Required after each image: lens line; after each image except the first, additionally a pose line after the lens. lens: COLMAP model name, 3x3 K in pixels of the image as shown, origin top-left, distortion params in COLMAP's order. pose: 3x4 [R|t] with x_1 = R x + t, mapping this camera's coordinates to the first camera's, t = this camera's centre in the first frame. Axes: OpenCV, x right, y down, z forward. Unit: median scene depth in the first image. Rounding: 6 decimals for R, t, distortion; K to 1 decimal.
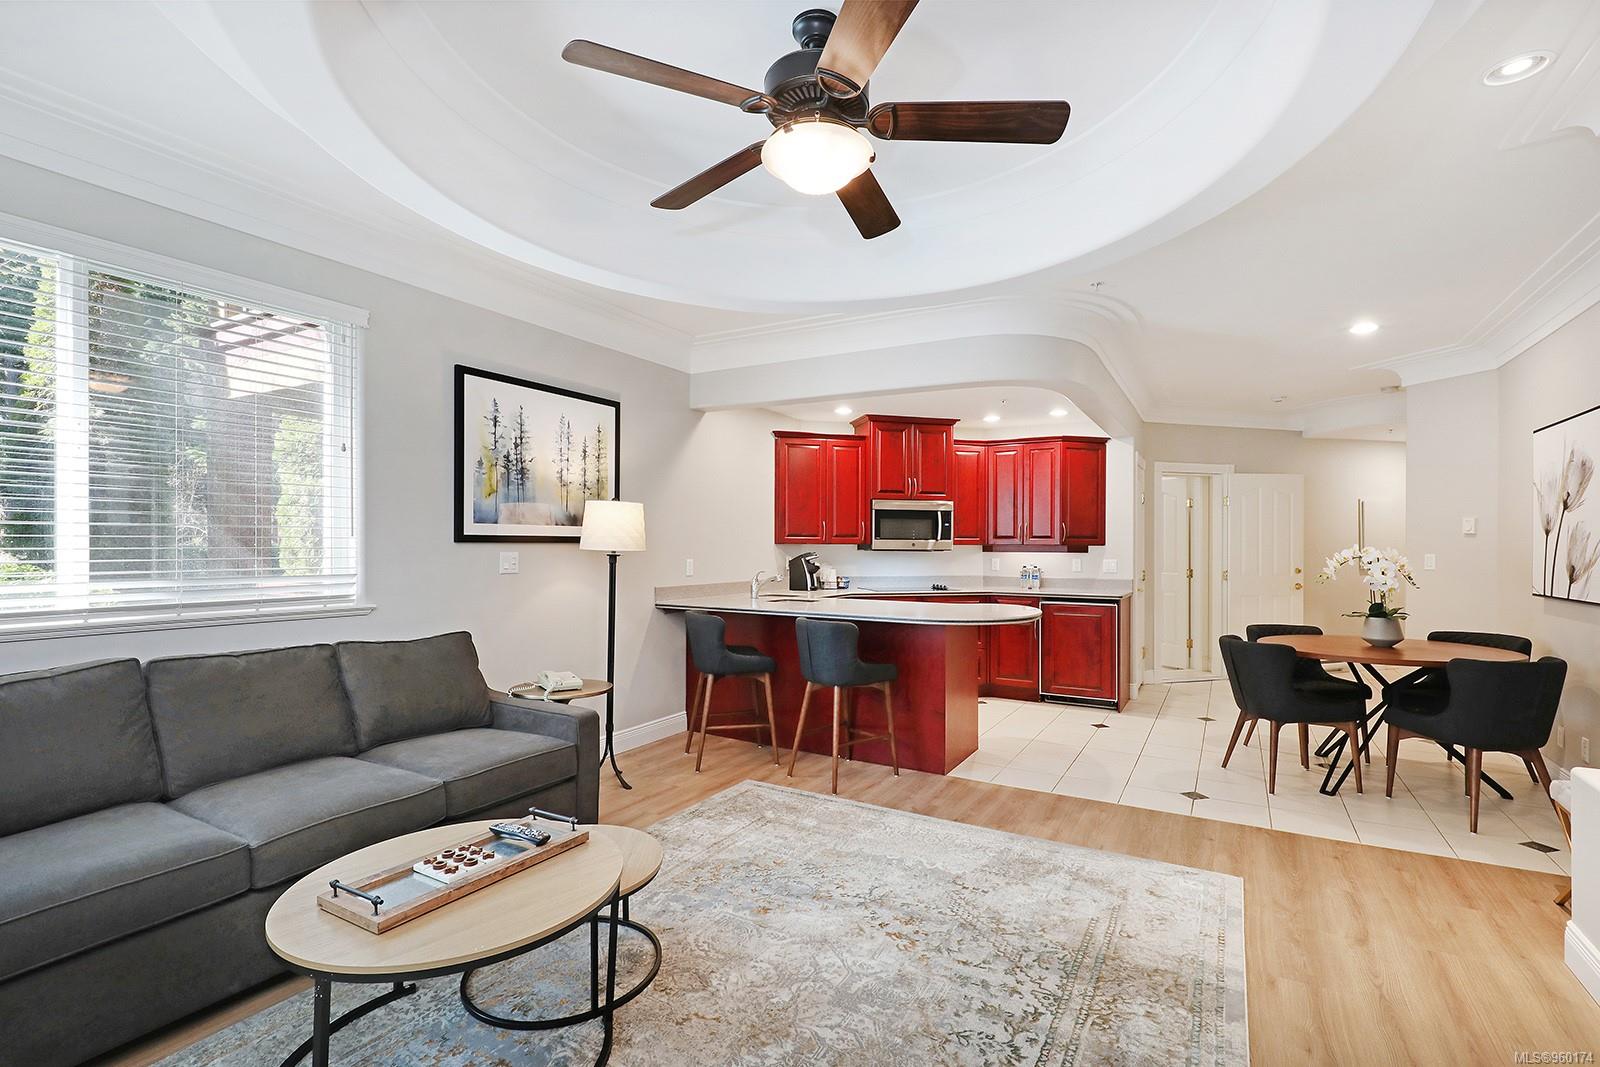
lens RADIAL K [[734.3, 0, 828.5], [0, 734.3, 552.6], [0, 0, 1]] dist [0.001457, 0.000094]
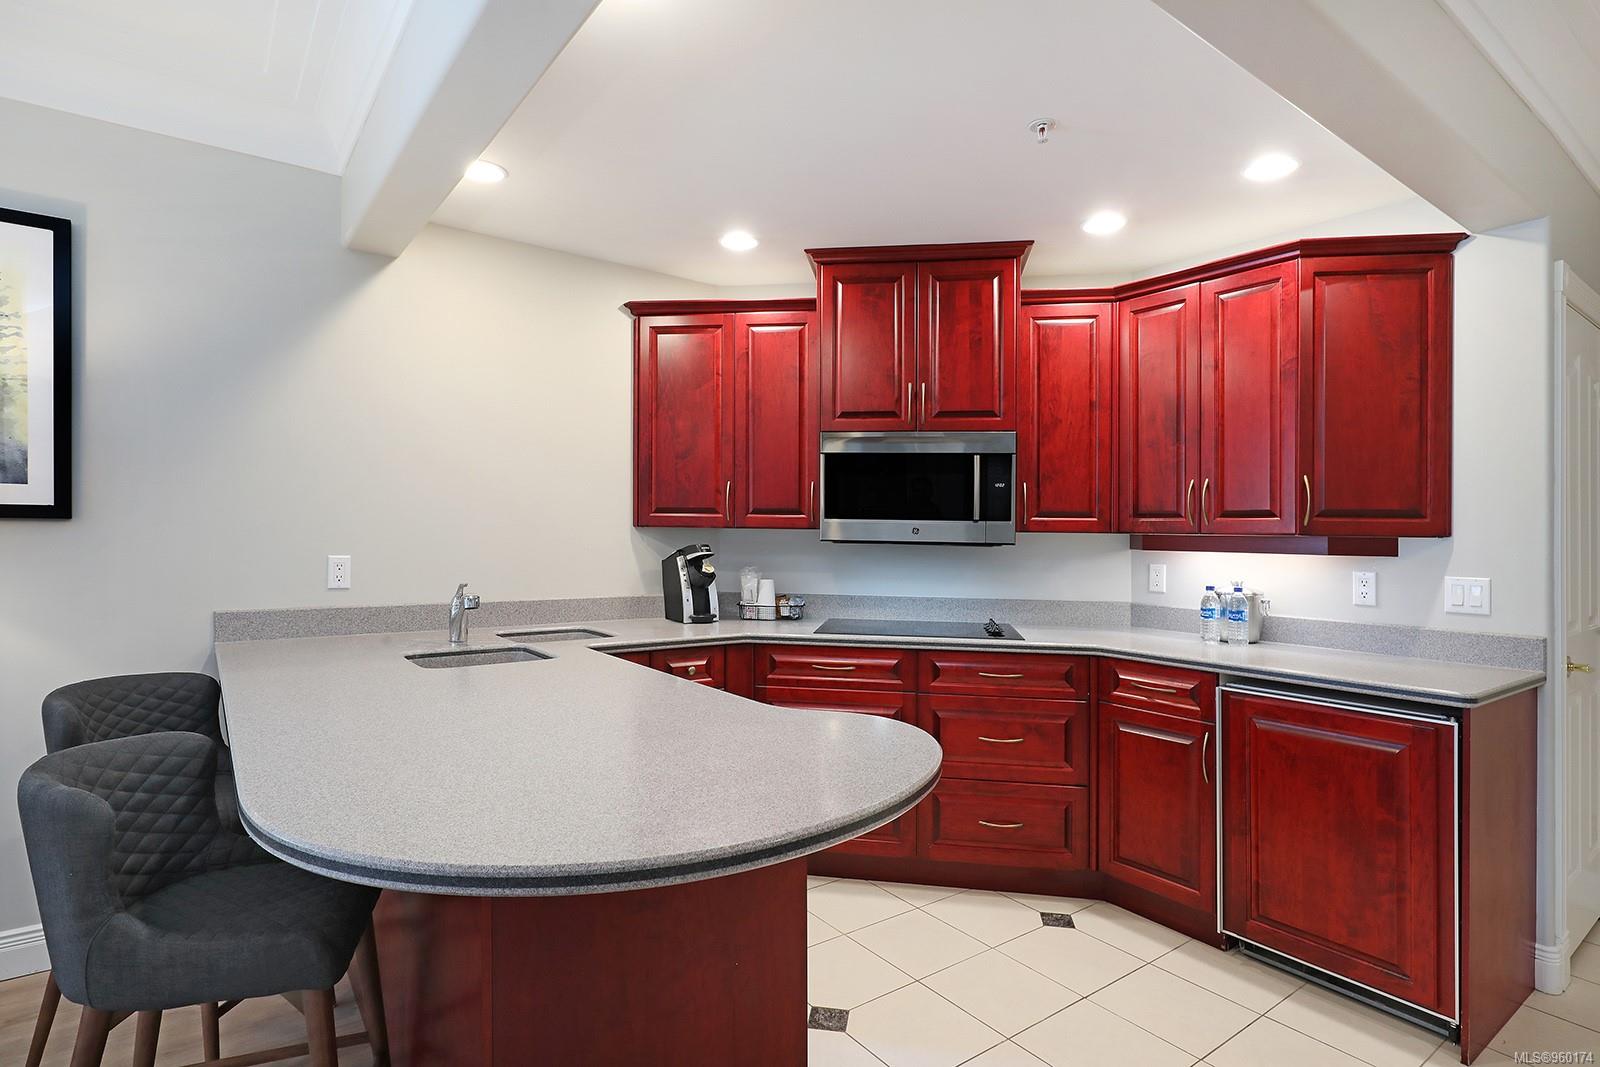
lens RADIAL K [[815.9, 0, 821.4], [0, 815.9, 537.8], [0, 0, 1]] dist [-0.001393, -0.000442]
pose [[0.908796, 0.010465, -0.417109, 0.388752], [-0.013655, 0.999896, -0.004665, -0.005011], [0.417017, 0.009935, 0.908844, 0.752391]]
